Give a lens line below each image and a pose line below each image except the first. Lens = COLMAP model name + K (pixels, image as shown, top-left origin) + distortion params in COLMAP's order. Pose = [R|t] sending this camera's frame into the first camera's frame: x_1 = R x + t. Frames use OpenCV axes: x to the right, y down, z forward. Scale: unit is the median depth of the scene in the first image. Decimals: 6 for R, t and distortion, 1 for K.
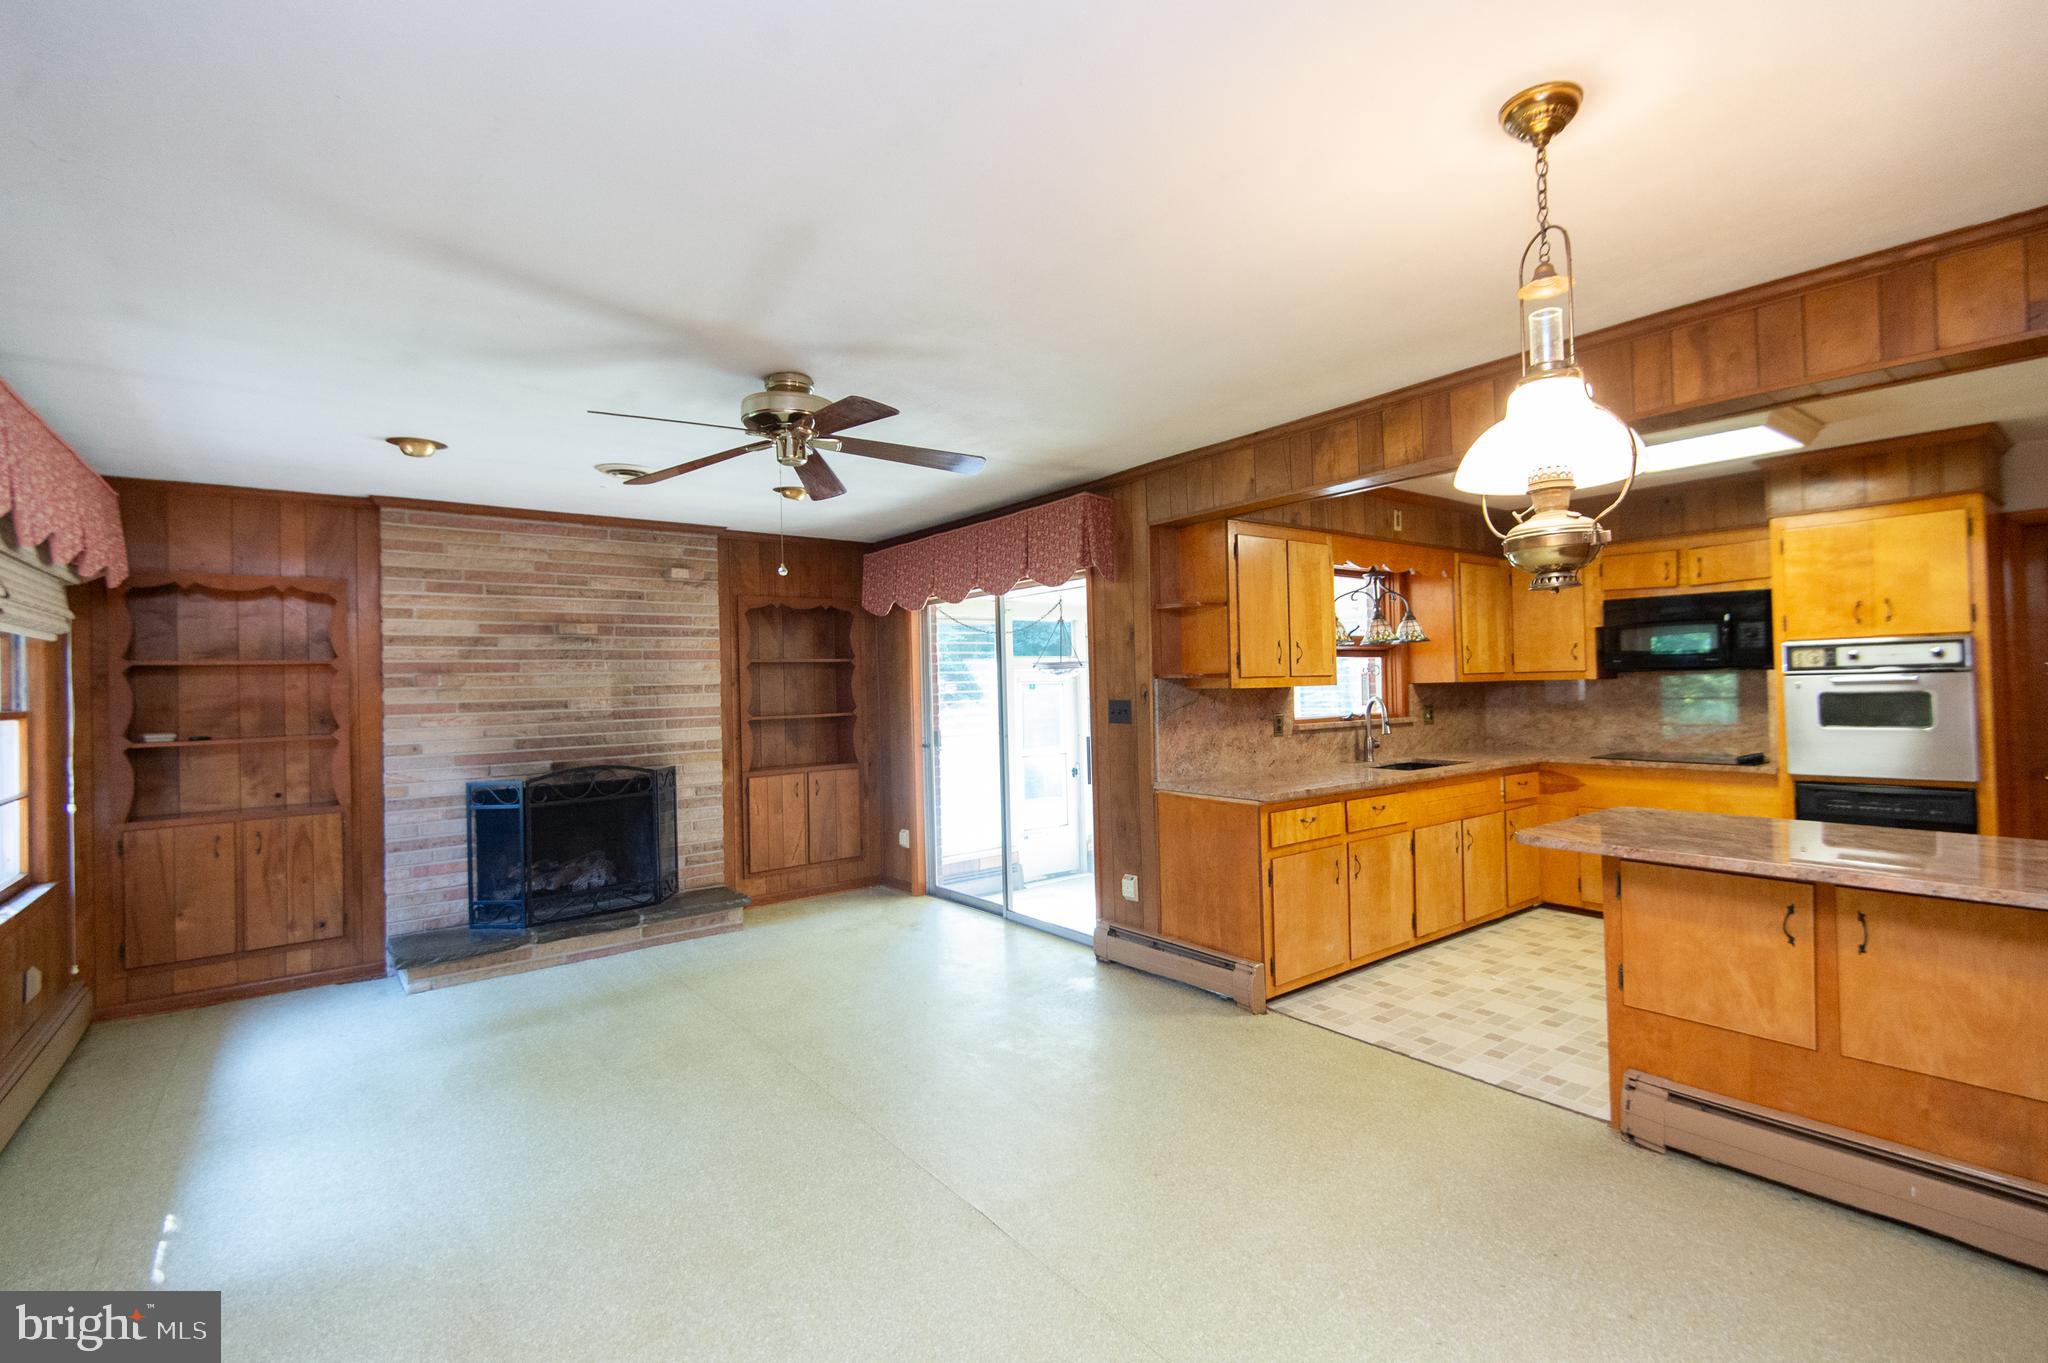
lens RADIAL K [[916.1, 0, 1054.4], [0, 916.1, 670.3], [0, 0, 1]] dist [-0.003398, -0.001589]
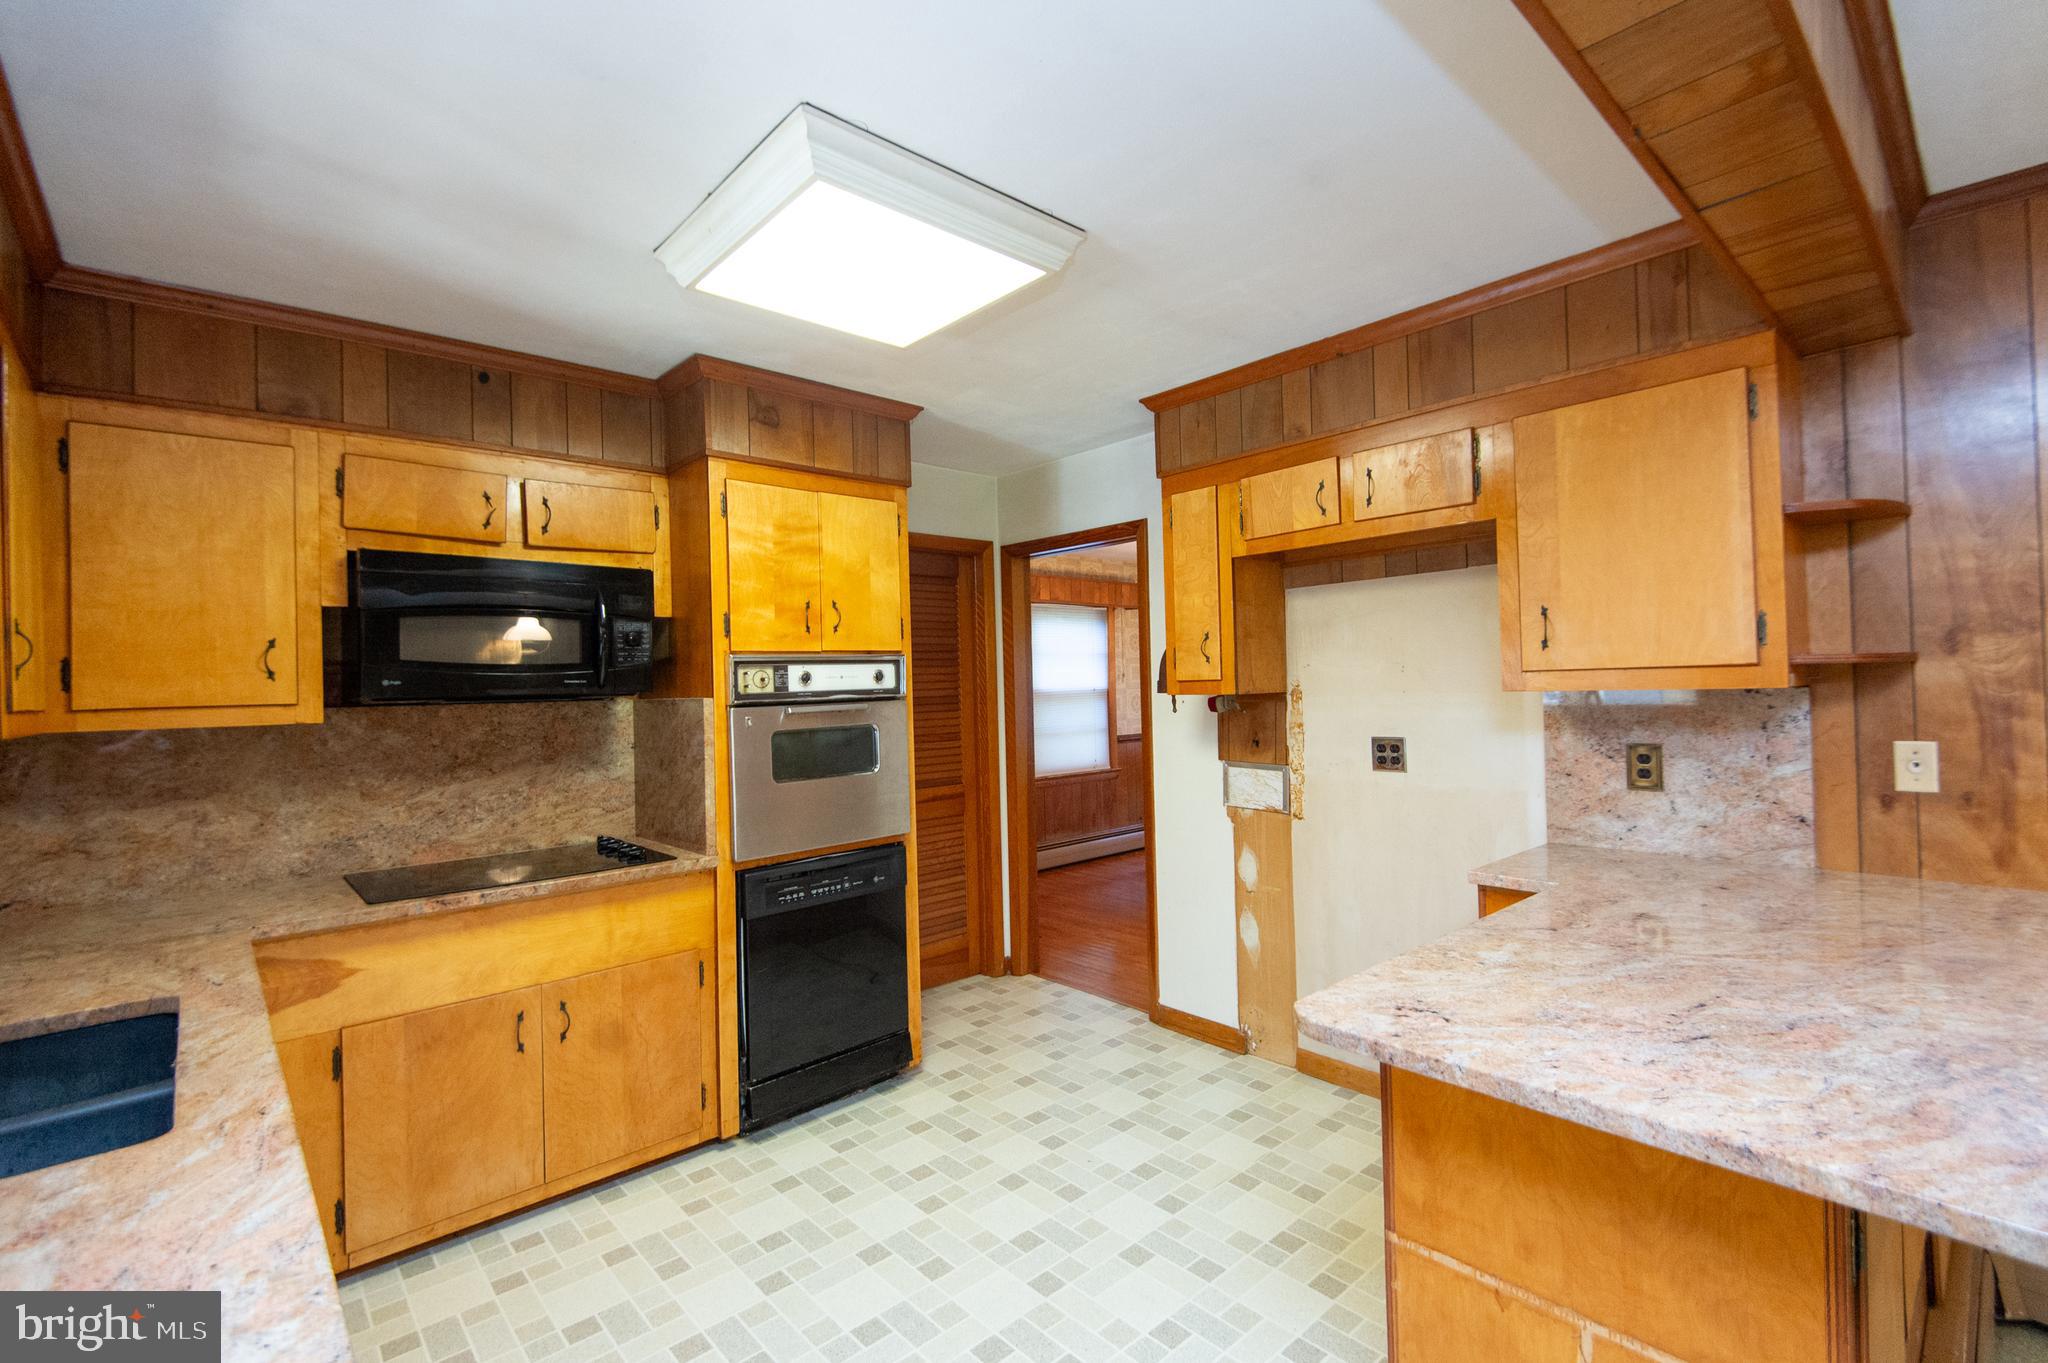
lens RADIAL K [[916.1, 0, 1035.9], [0, 916.1, 674.1], [0, 0, 1]] dist [-0.003398, -0.001589]
pose [[-0.087581, 0.031910, 0.995646, 0.151205], [0.012083, 0.999447, -0.030969, 0.005187], [-0.996084, 0.009318, -0.087918, 0.875546]]
